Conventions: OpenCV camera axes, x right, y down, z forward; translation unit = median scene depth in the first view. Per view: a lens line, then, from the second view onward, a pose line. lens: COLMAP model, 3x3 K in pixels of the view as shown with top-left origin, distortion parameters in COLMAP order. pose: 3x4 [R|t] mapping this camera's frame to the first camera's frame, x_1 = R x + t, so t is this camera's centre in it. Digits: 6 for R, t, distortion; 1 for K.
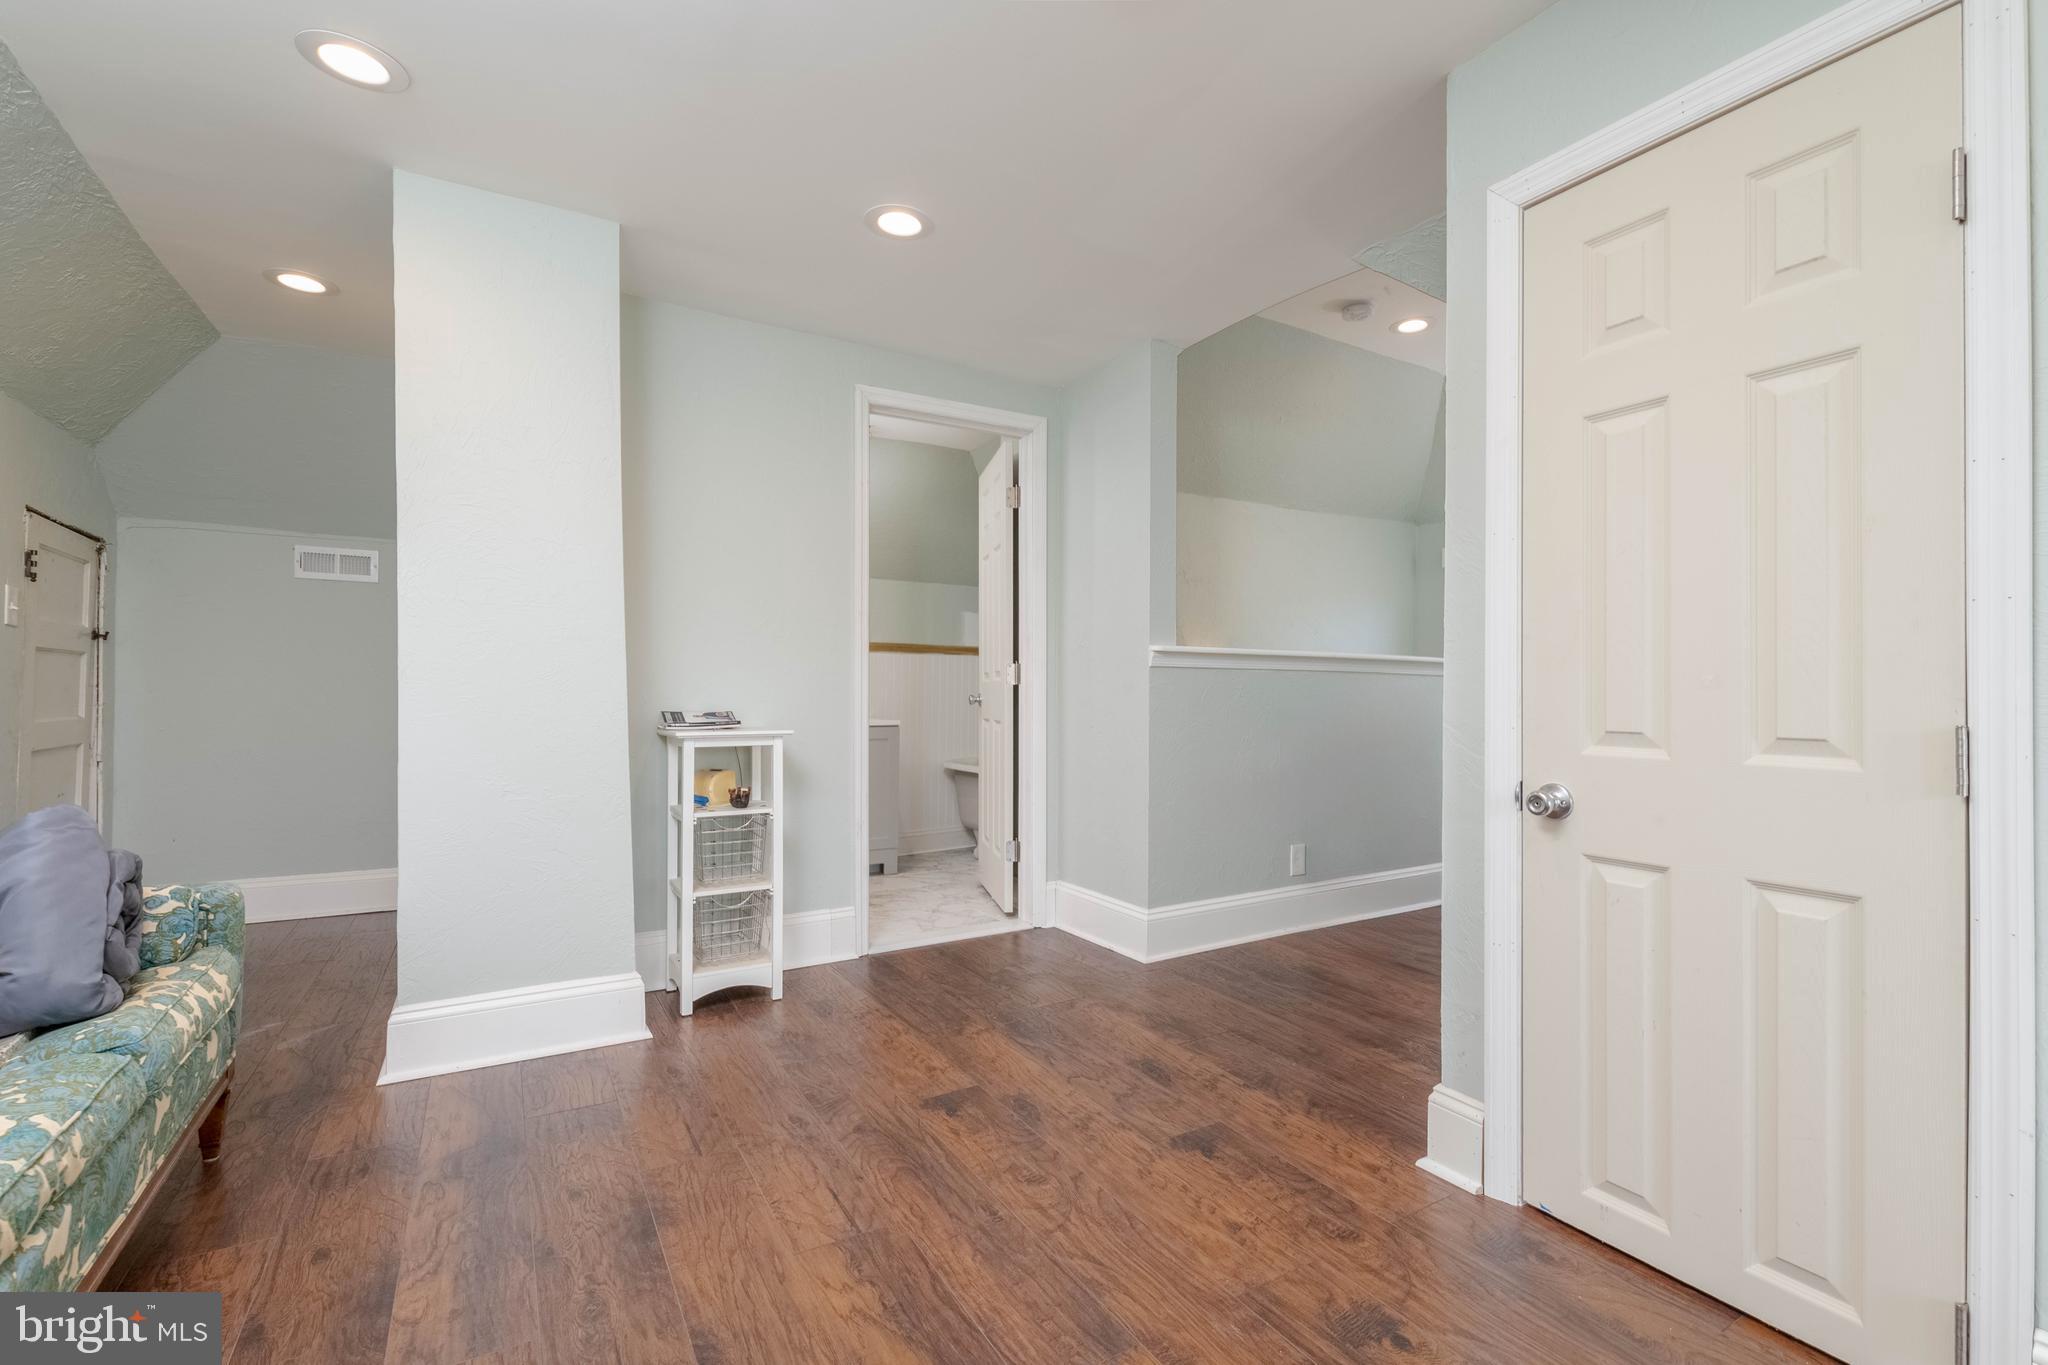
lens RADIAL K [[871.1, 0, 1024.0], [0, 871.1, 682.5], [0, 0, 1]] dist [0.000713, 0.000001]
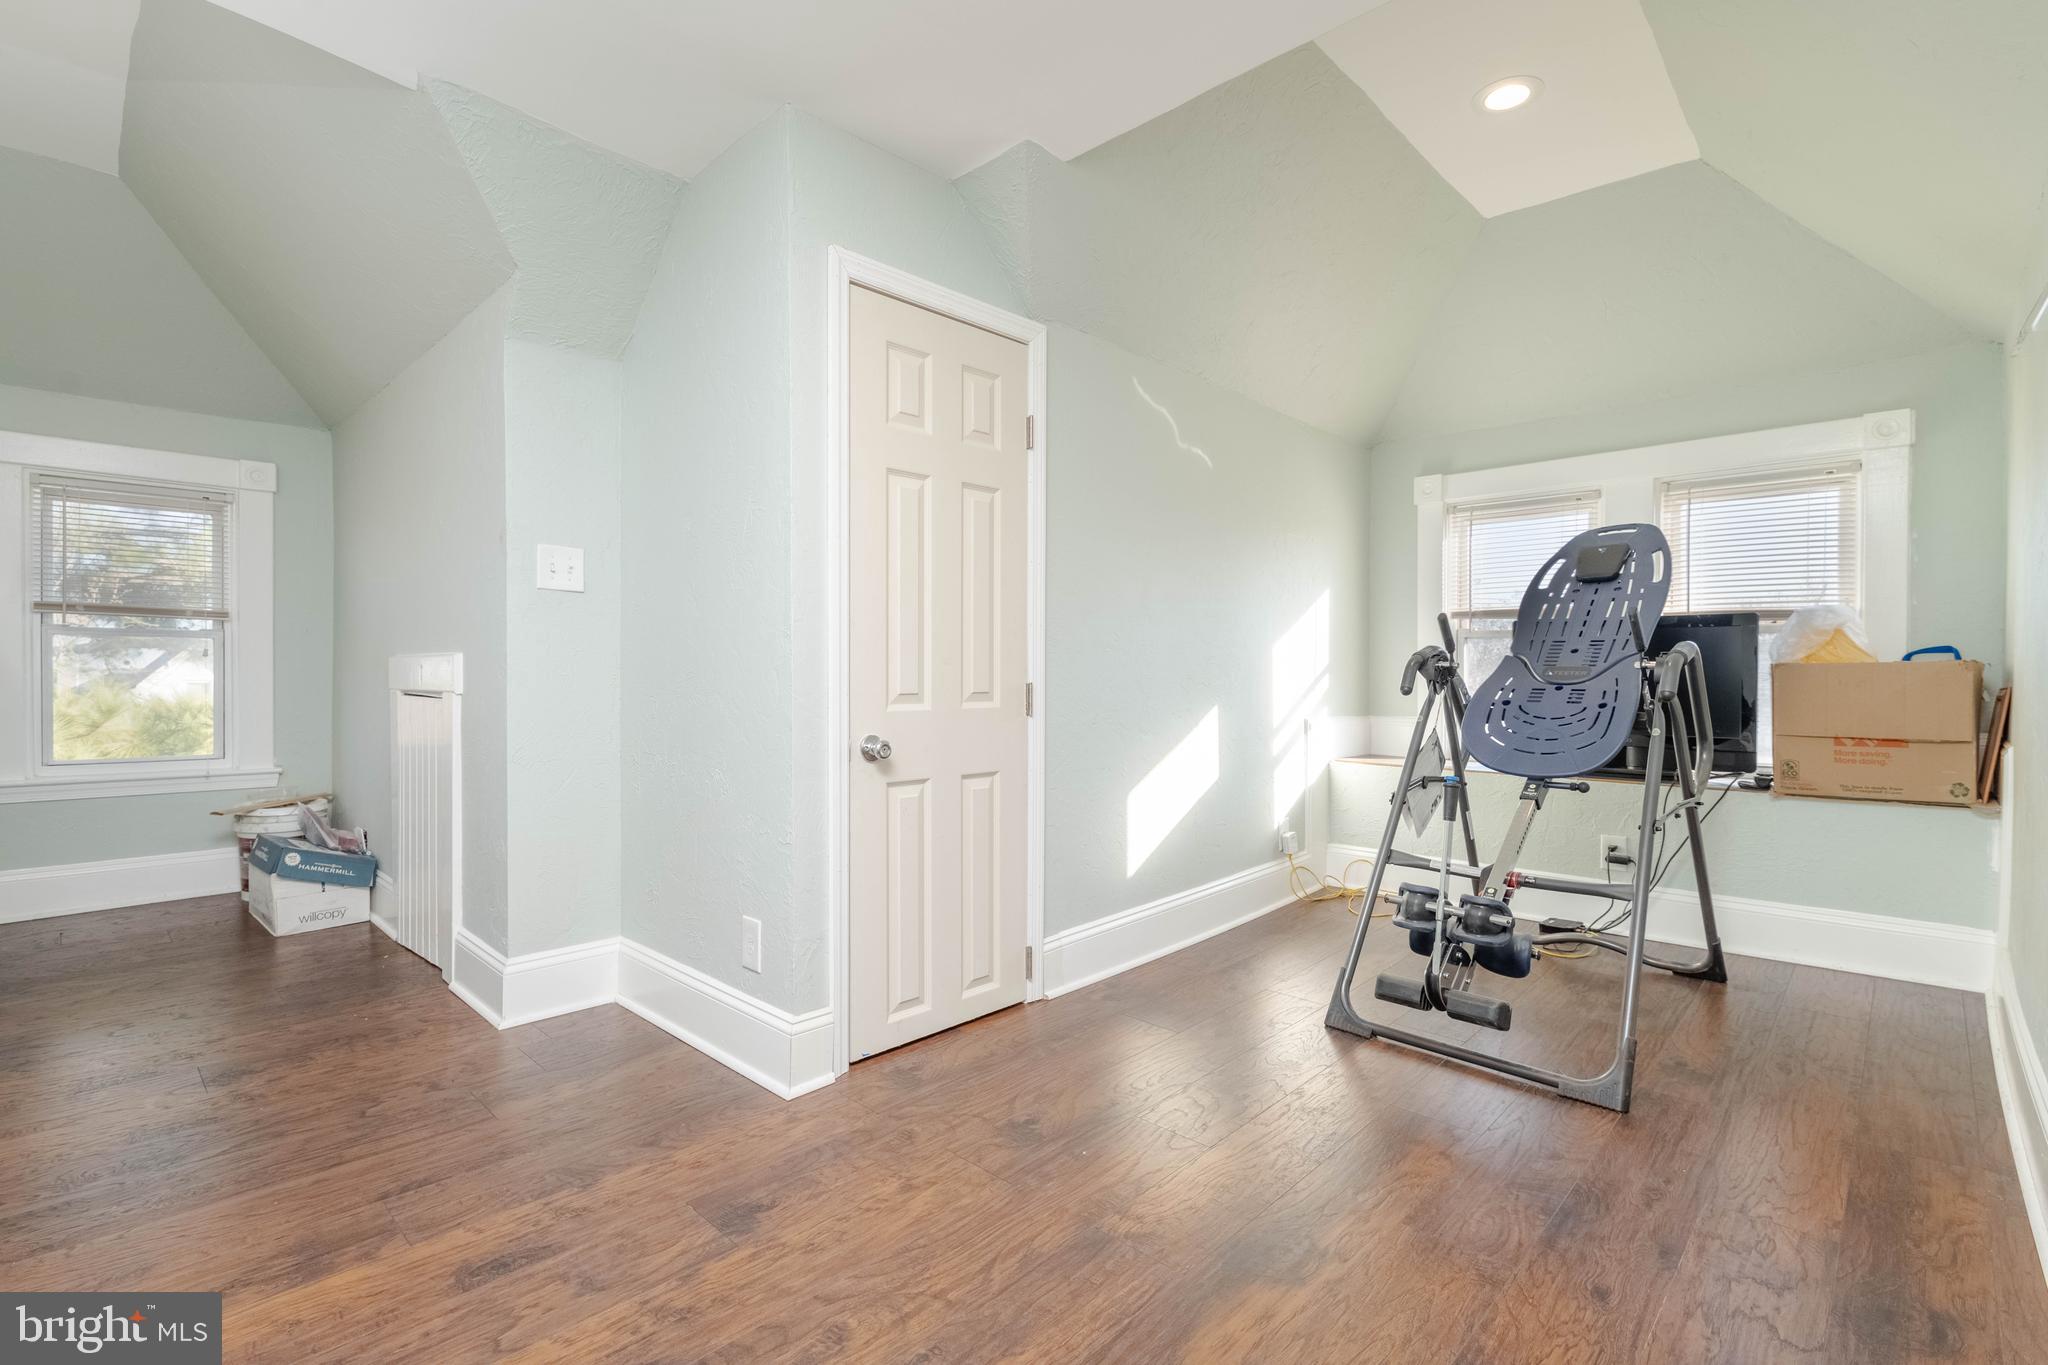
lens RADIAL K [[945.2, 0, 1024.0], [0, 945.2, 682.5], [0, 0, 1]] dist [-0.010016, -0.000261]
pose [[-0.265134, -0.013932, 0.964111, -0.845521], [-0.014459, 0.999841, 0.010473, 0.016861], [-0.964103, -0.011163, -0.265293, 1.156585]]
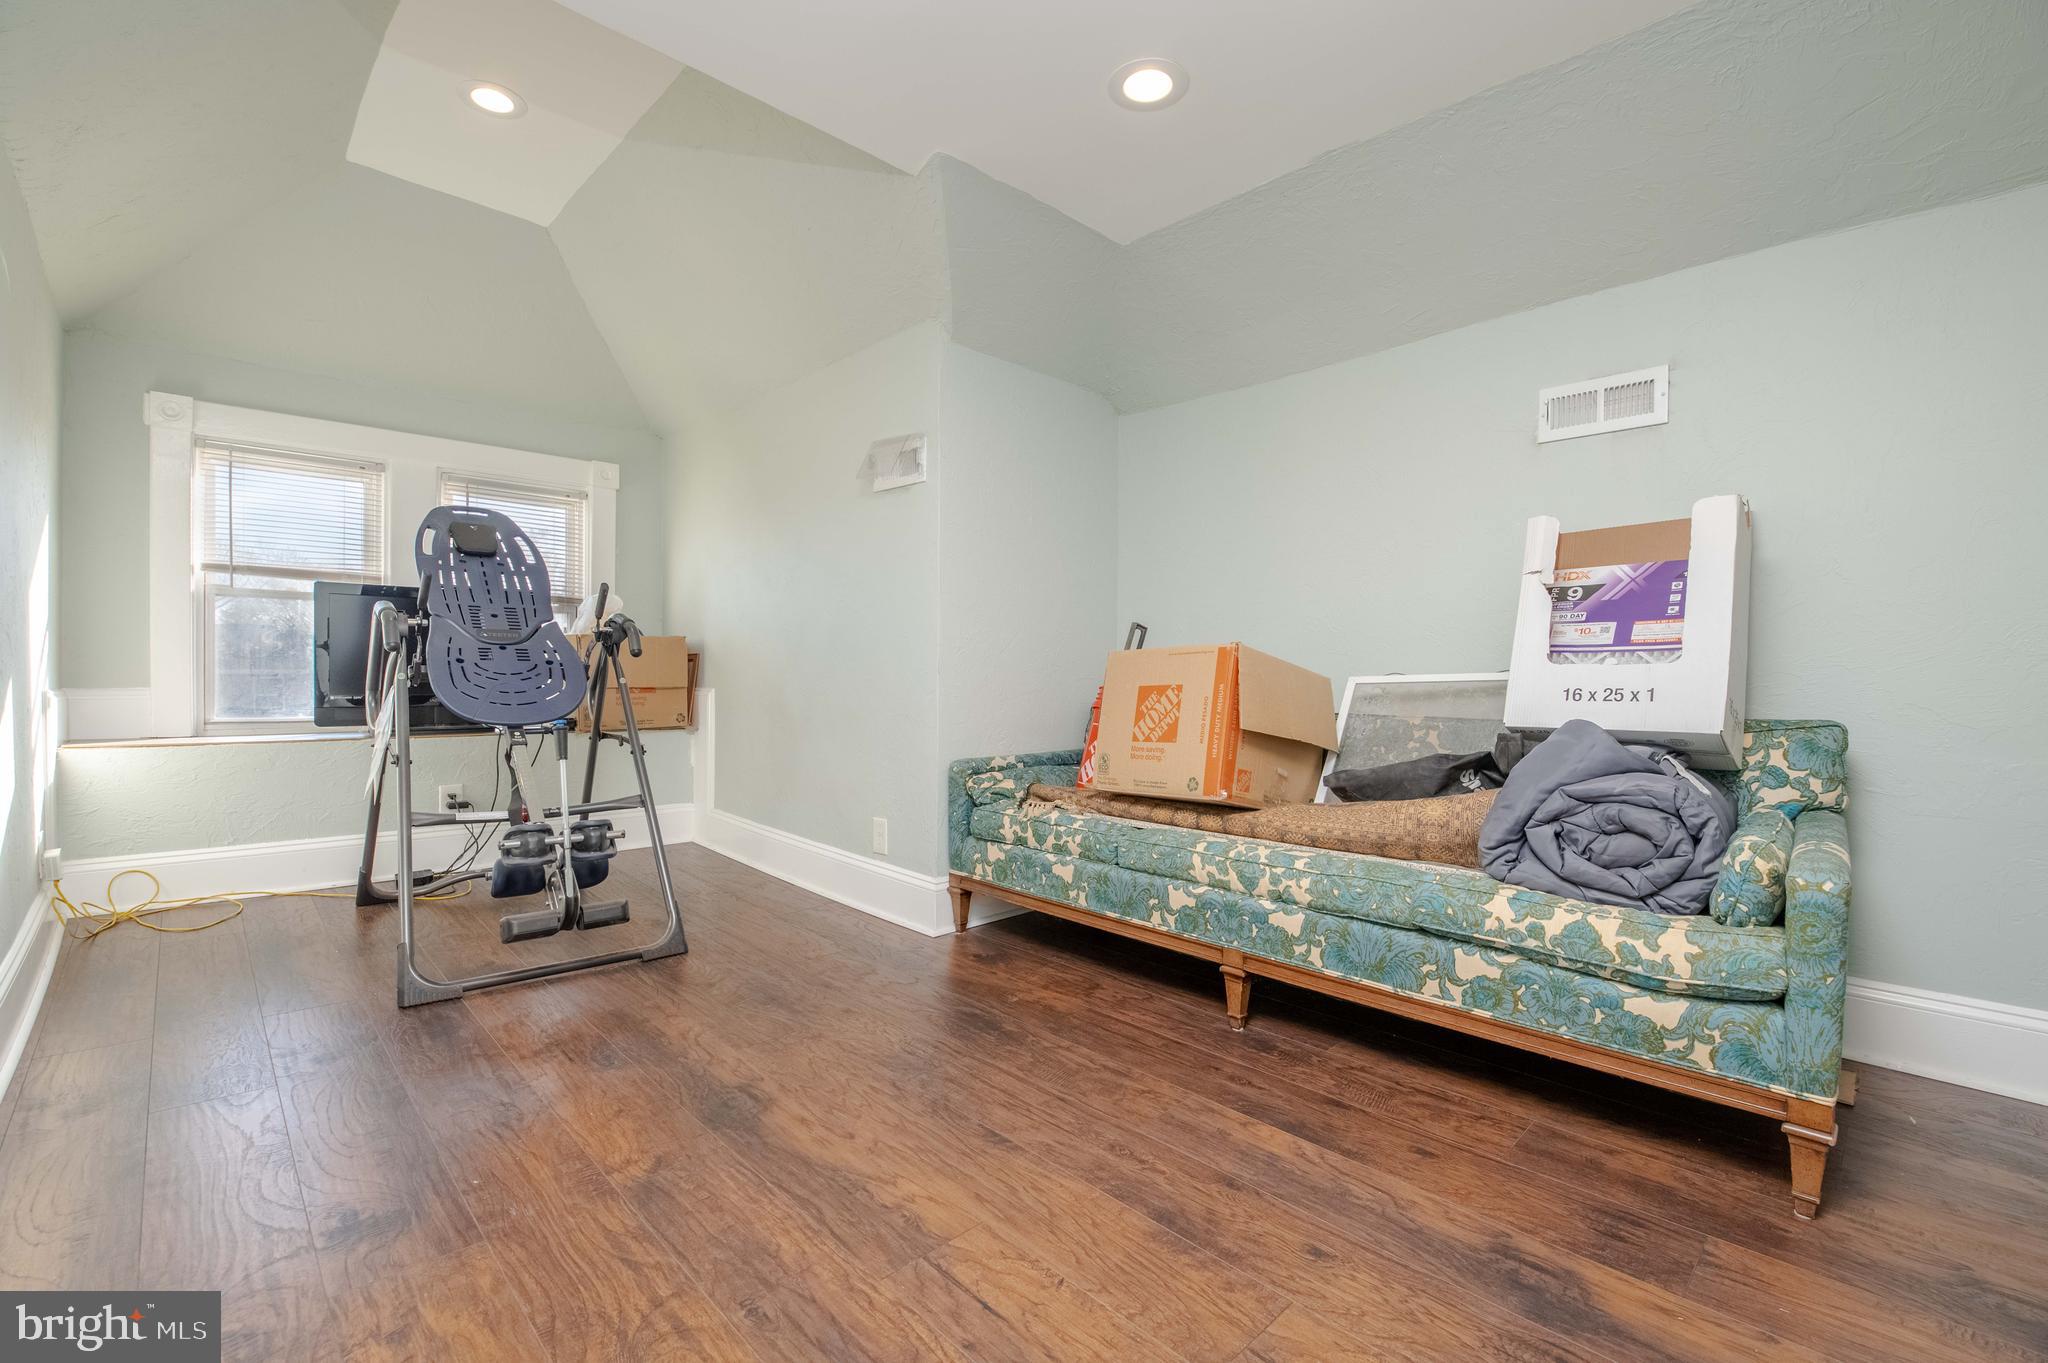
lens RADIAL K [[903.9, 0, 1024.0], [0, 903.9, 681.5], [0, 0, 1]] dist [-0.001237, -0.000225]
pose [[-0.973313, -0.011031, -0.229216, -0.077607], [-0.010781, 0.999939, -0.002343, 0.091837], [0.229228, 0.000191, -0.973373, 1.802437]]
